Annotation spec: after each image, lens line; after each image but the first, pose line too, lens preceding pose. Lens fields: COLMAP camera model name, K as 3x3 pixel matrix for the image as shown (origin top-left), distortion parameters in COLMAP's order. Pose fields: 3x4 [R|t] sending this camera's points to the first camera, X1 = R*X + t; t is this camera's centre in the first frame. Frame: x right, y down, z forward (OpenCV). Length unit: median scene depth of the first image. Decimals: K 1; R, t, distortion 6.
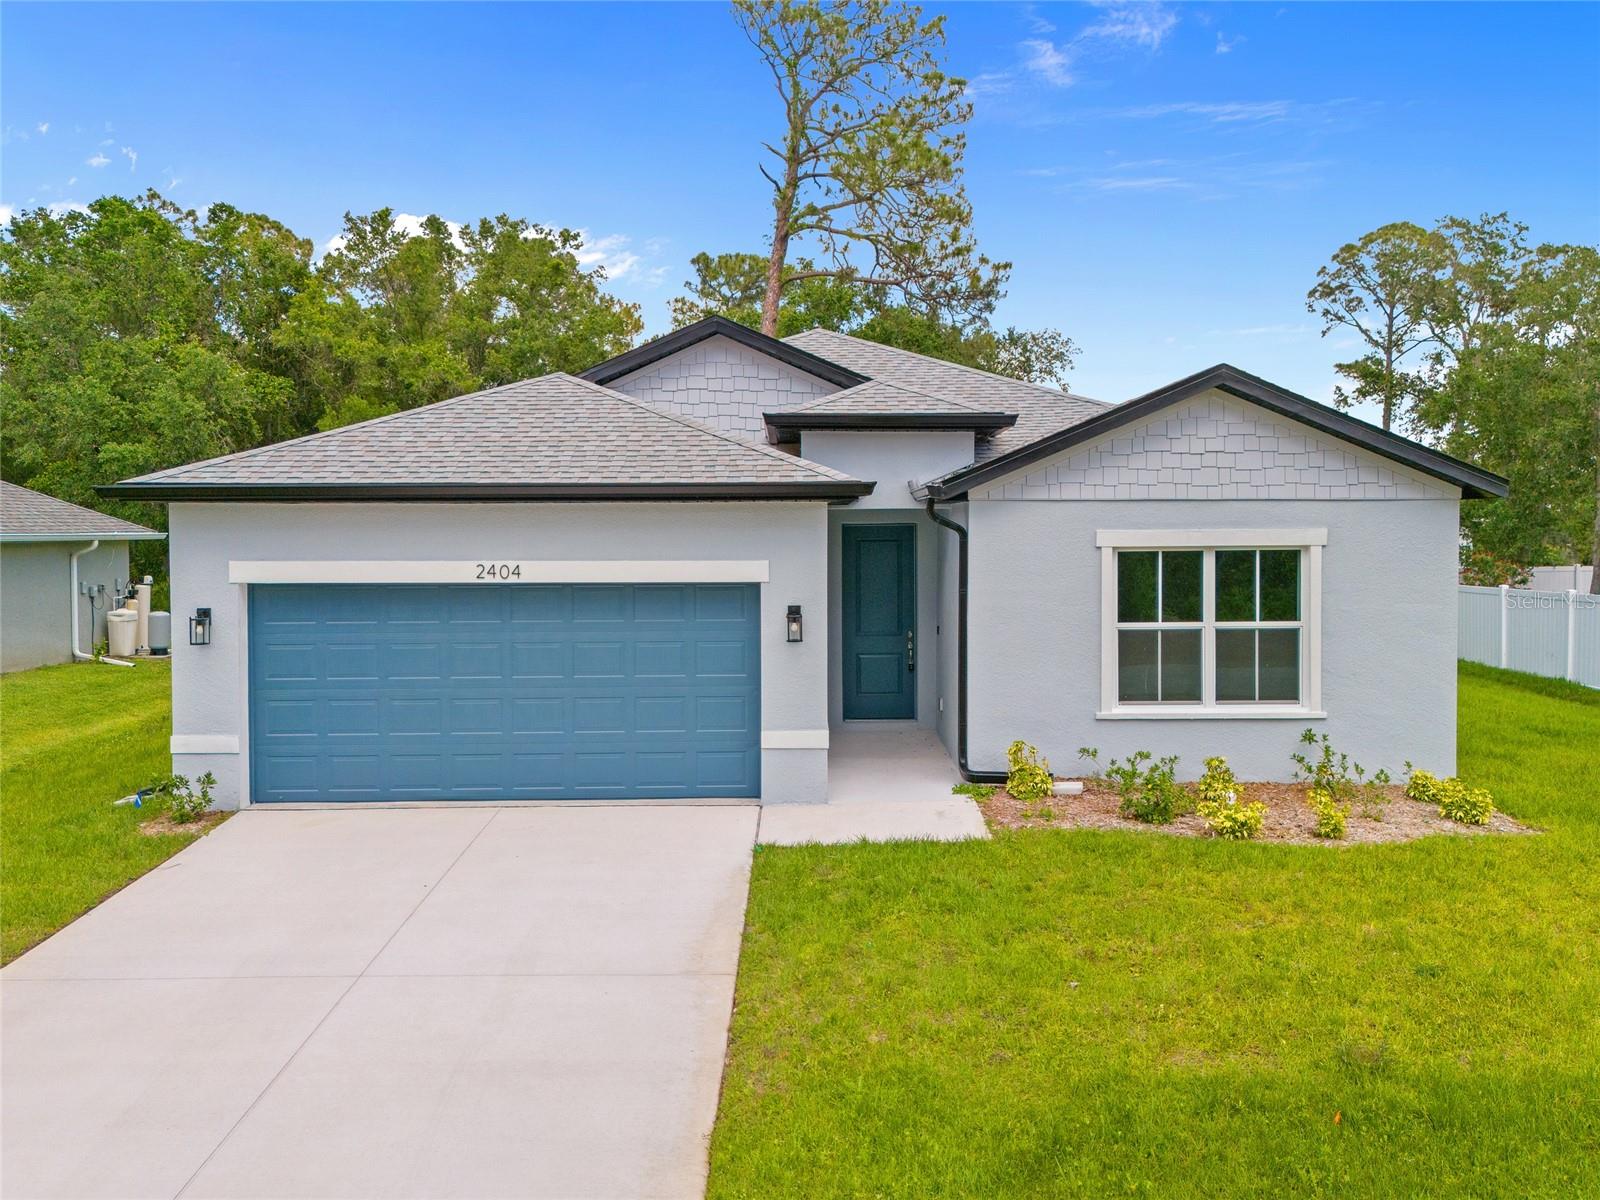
lens RADIAL K [[1329.9, 0, 774.9], [0, 1329.9, 579.5], [0, 0, 1]] dist [0.048829, 0.003753]
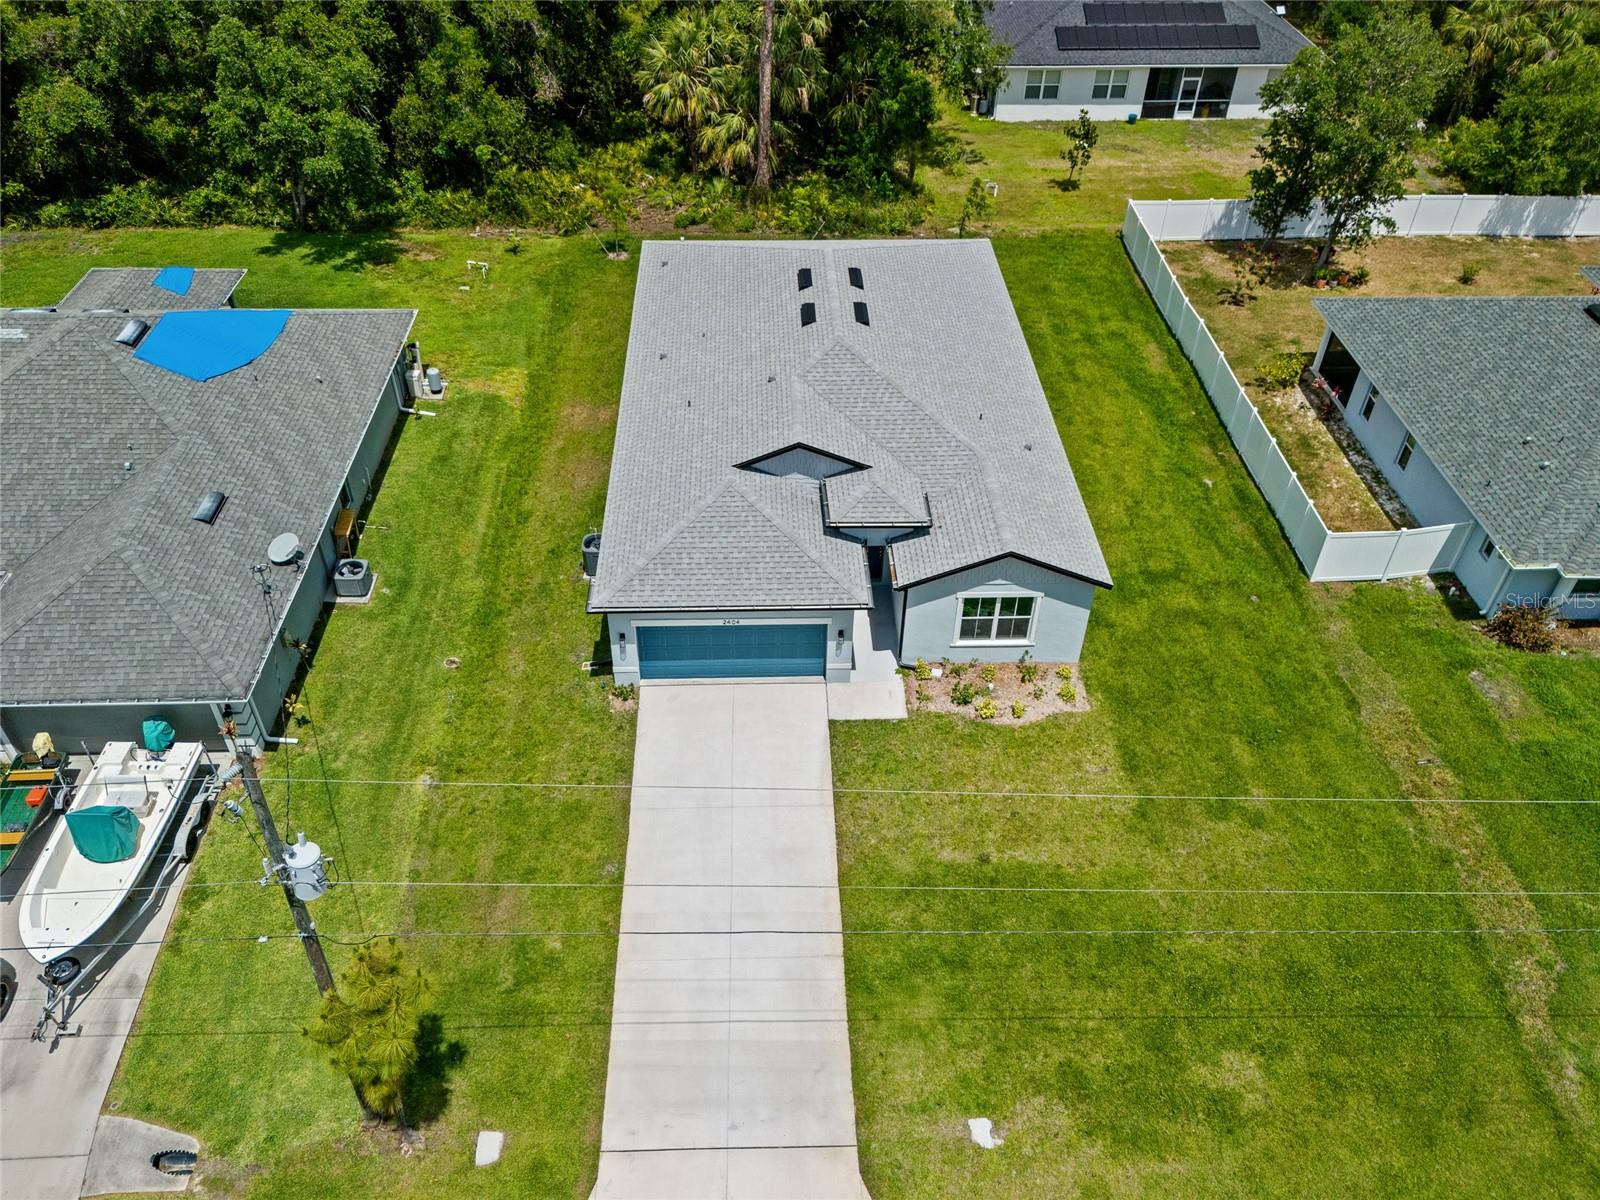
lens RADIAL K [[1218.7, 0, 758.1], [0, 1218.7, 602.5], [0, 0, 1]] dist [0.052895, 0.001296]
pose [[0.999251, -0.020798, 0.032622, -0.224604], [-0.003720, 0.787661, 0.616097, -1.479034], [-0.038509, -0.615757, 0.786994, -0.866658]]
